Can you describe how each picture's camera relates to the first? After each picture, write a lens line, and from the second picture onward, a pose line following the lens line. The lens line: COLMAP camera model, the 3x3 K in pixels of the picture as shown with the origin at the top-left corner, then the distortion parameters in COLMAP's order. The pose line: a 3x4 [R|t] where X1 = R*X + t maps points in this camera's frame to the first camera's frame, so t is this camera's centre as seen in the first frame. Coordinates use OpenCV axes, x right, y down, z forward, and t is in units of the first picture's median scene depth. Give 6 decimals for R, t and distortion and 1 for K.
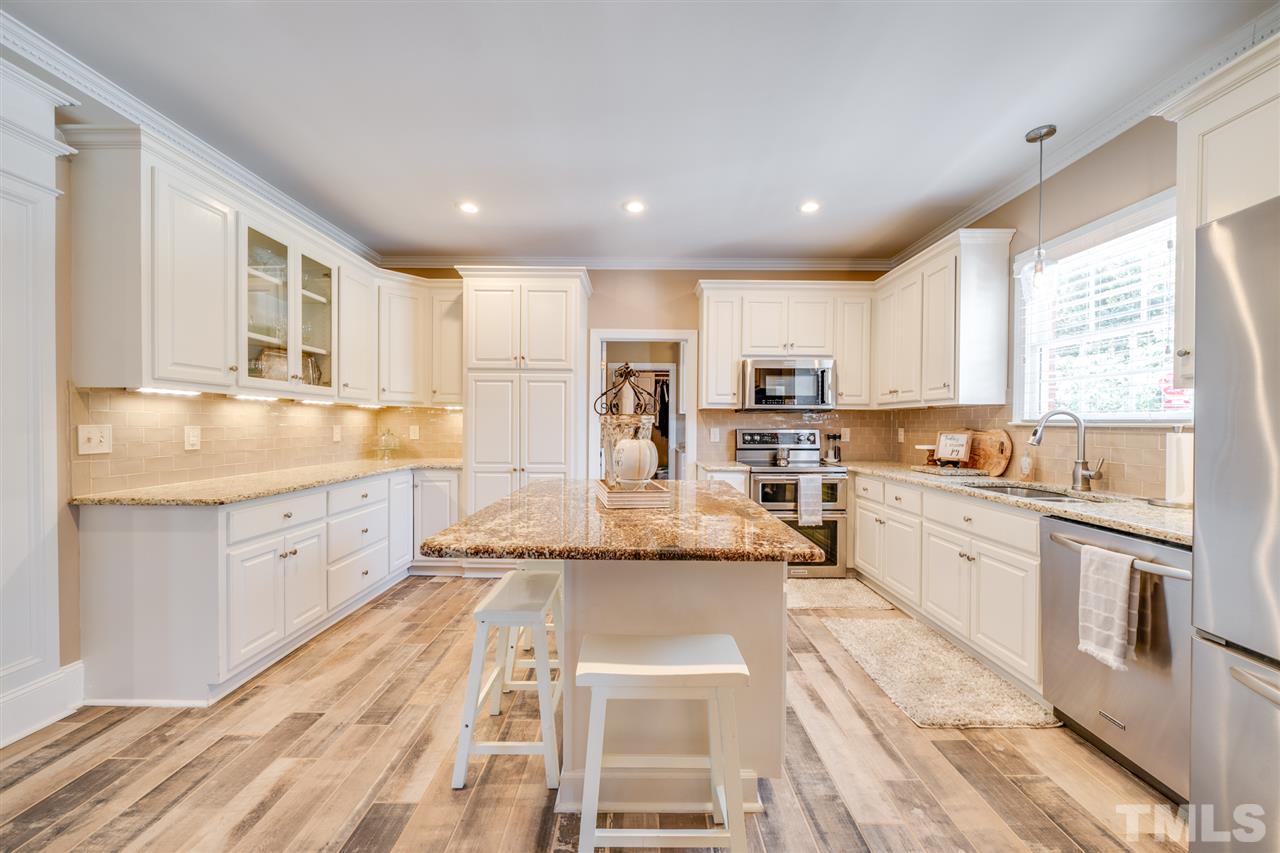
lens RADIAL K [[470.7, 0, 641.4], [0, 470.7, 429.6], [0, 0, 1]] dist [-0.003200, -0.000294]
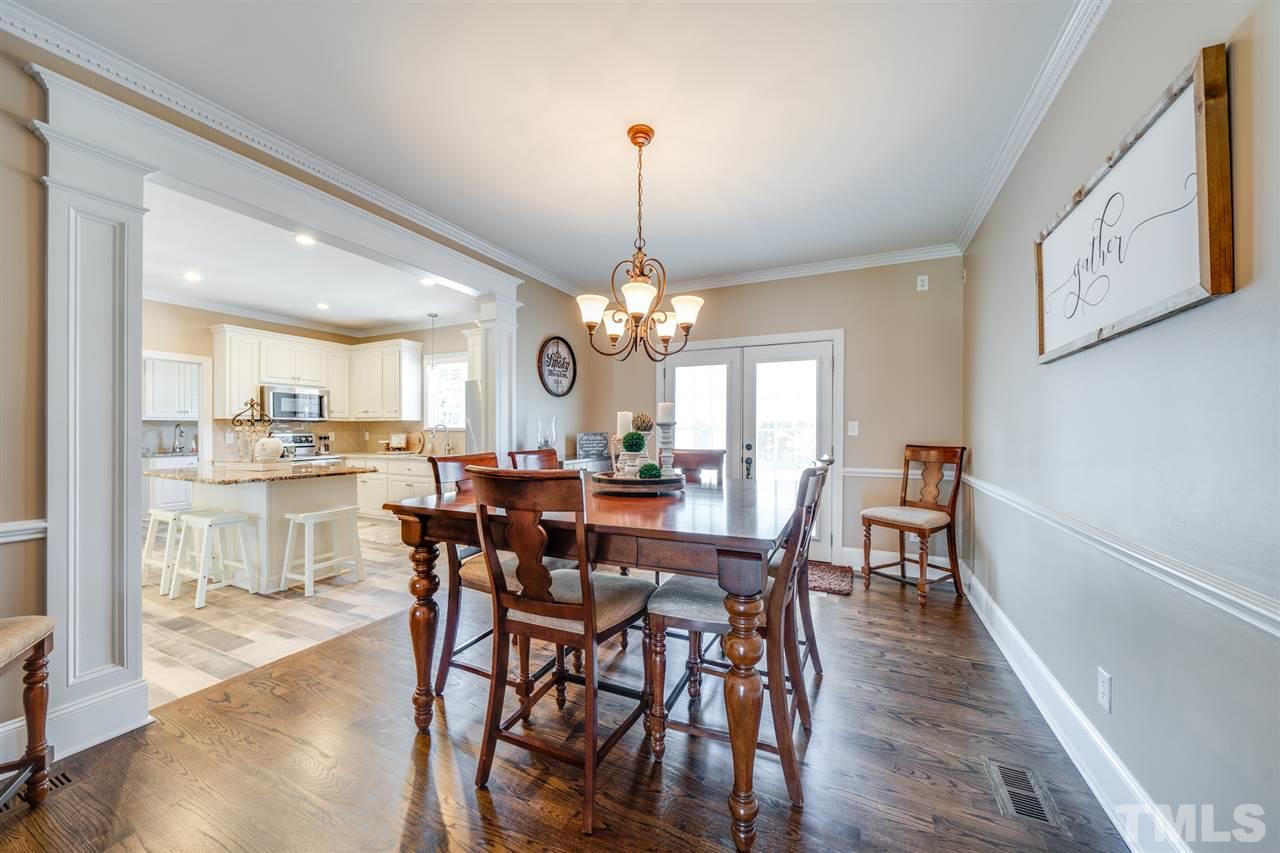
lens RADIAL K [[456.4, 0, 632.0], [0, 456.4, 429.9], [0, 0, 1]] dist [-0.000909, -0.000029]
pose [[0.442793, -0.006355, 0.896601, -0.615502], [0.013226, 0.999912, 0.000555, 0.001524], [-0.896526, 0.011613, 0.442838, -0.728844]]
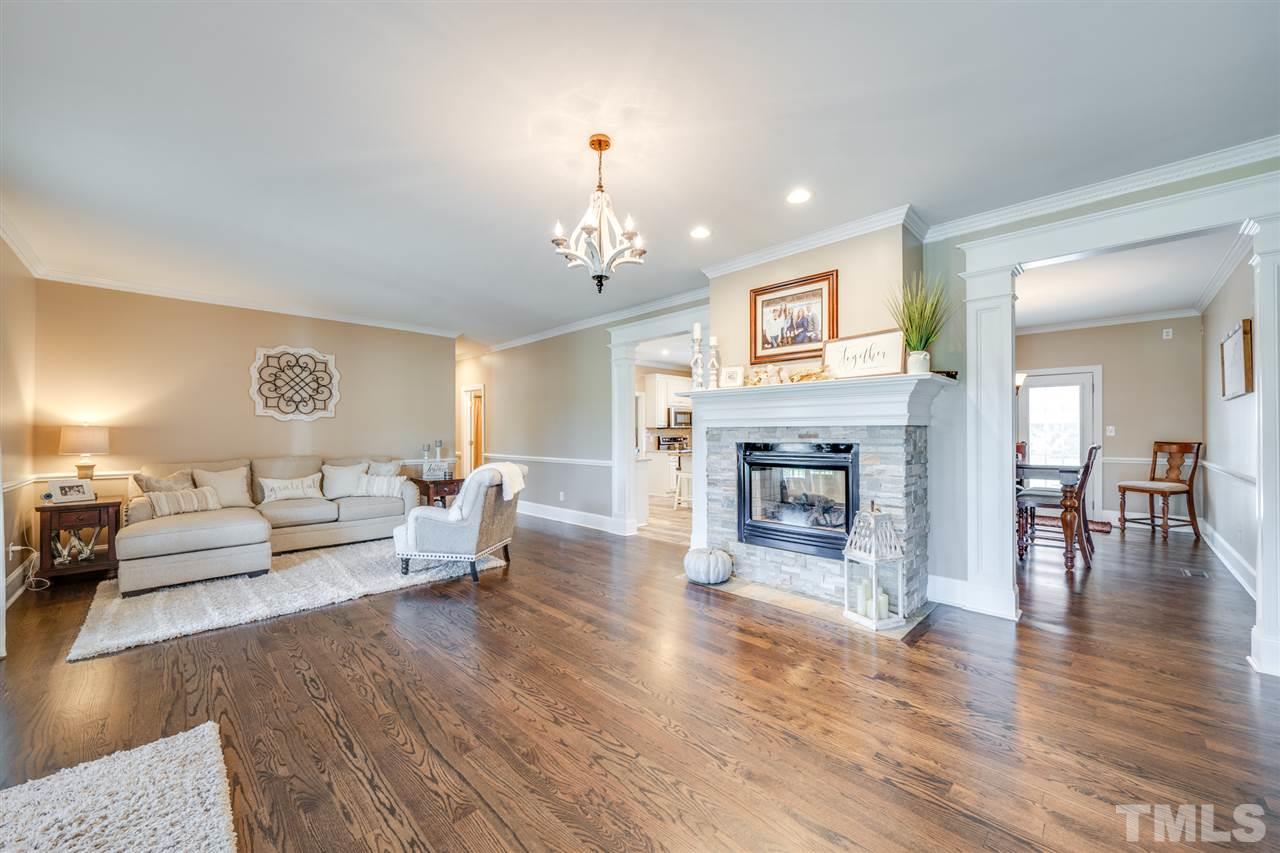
lens RADIAL K [[470.7, 0, 641.4], [0, 470.7, 429.6], [0, 0, 1]] dist [-0.003200, -0.000294]
pose [[0.708421, -0.003298, 0.705782, -1.849976], [0.016641, 0.999789, -0.012032, -0.008033], [-0.705594, 0.020269, 0.708327, -0.724330]]
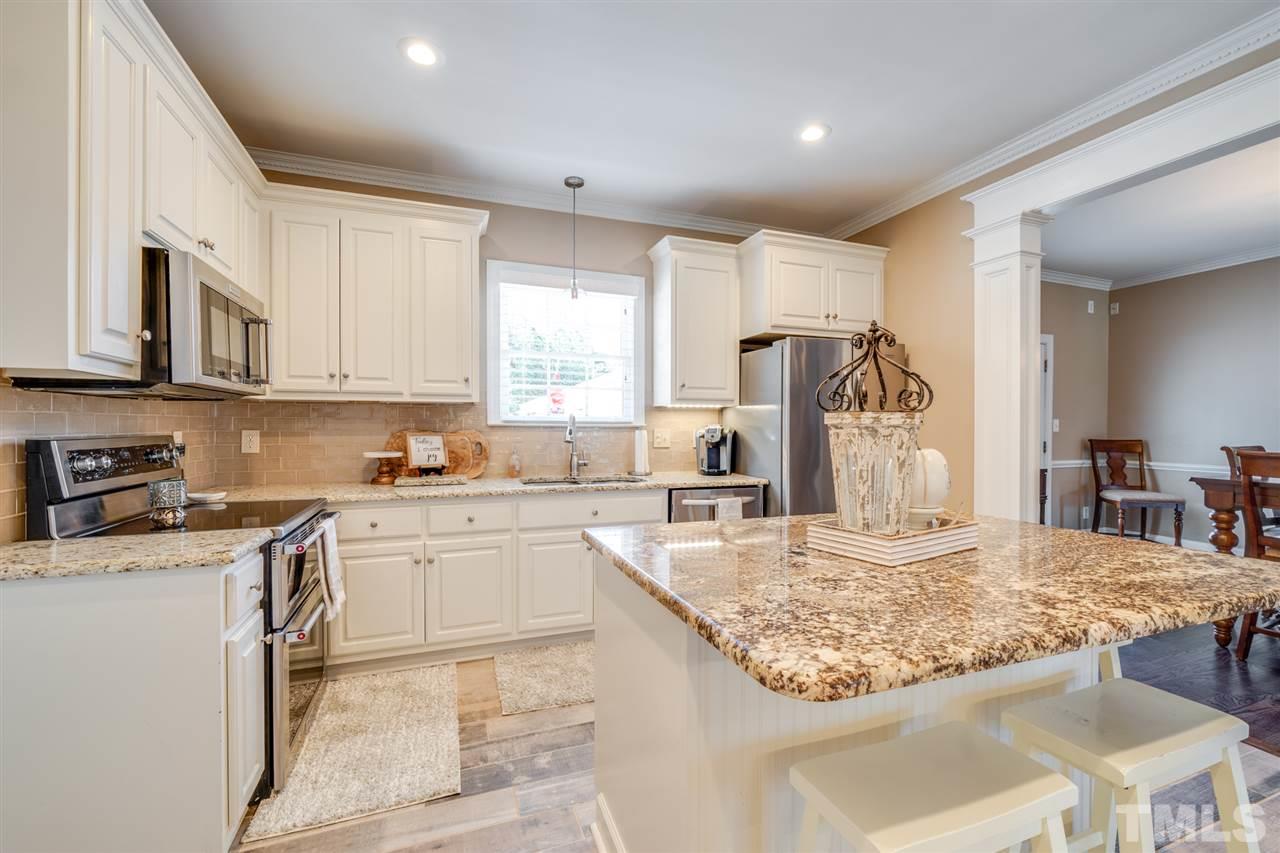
lens RADIAL K [[531.8, 0, 640.0], [0, 531.8, 426.5], [0, 0, 1]] dist [-0.000986, -0.000278]
pose [[-0.344267, -0.005461, 0.938856, -0.338827], [0.007630, 0.999934, 0.008614, -0.012286], [-0.938841, 0.010129, -0.344202, 0.911063]]
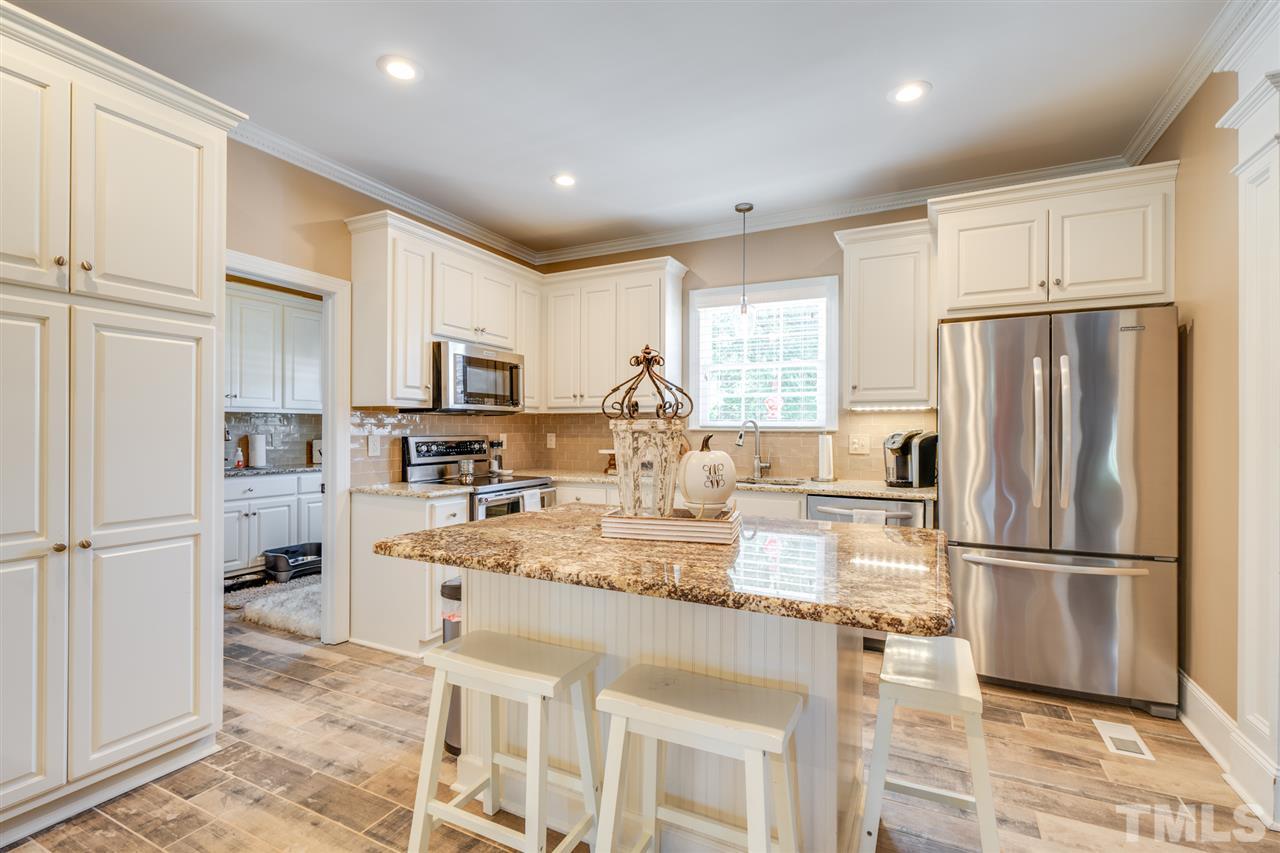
lens RADIAL K [[580.4, 0, 635.0], [0, 580.4, 426.3], [0, 0, 1]] dist [-0.000374, -0.000131]
pose [[0.452035, 0.002479, 0.891997, -0.507076], [0.009533, 0.999926, -0.007609, -0.007831], [-0.891949, 0.011943, 0.451978, 0.377254]]
